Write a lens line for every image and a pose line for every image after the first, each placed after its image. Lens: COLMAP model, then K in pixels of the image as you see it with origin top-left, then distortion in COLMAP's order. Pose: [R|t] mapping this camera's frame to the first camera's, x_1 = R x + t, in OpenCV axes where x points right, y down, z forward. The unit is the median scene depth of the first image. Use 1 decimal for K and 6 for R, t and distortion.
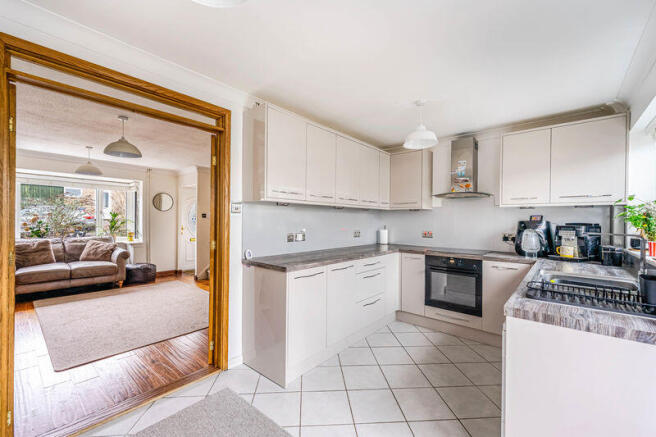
lens RADIAL K [[273.2, 0, 325.1], [0, 273.2, 221.0], [0, 0, 1]] dist [-0.000144, -0.000197]
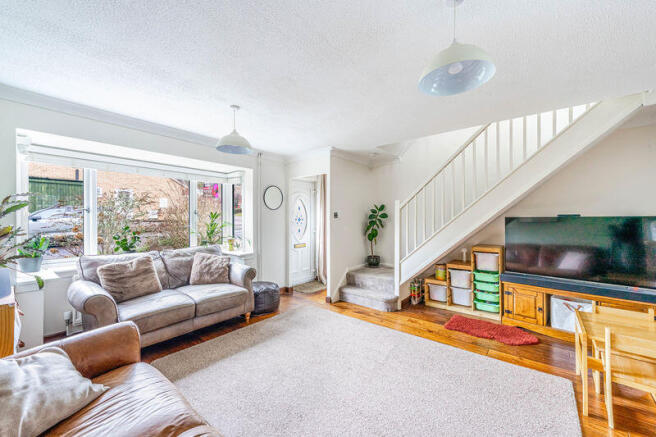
lens RADIAL K [[258.3, 0, 328.0], [0, 258.3, 218.5], [0, 0, 1]] dist [0.000596, 0.000014]
pose [[0.999206, -0.011471, 0.038160, -0.576374], [0.011525, 0.999933, -0.001180, -0.012403], [-0.038144, 0.001619, 0.999271, 0.348272]]
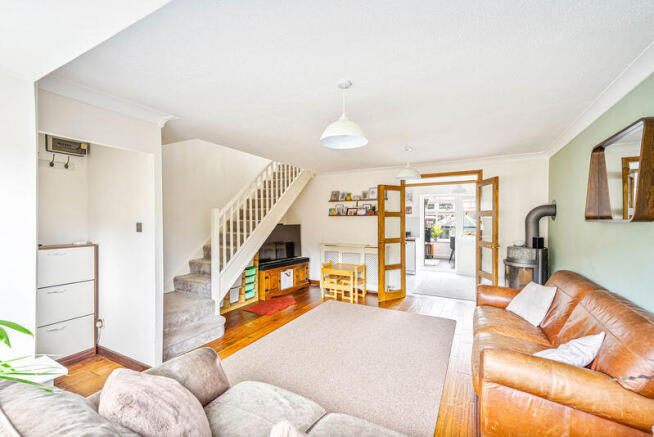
lens RADIAL K [[272.4, 0, 324.2], [0, 272.4, 221.0], [0, 0, 1]] dist [-0.000144, -0.000197]
pose [[-0.204820, -0.017767, 0.978638, -1.104862], [0.000049, 0.999835, 0.018162, -0.045698], [-0.978800, 0.003768, -0.204785, 0.961365]]
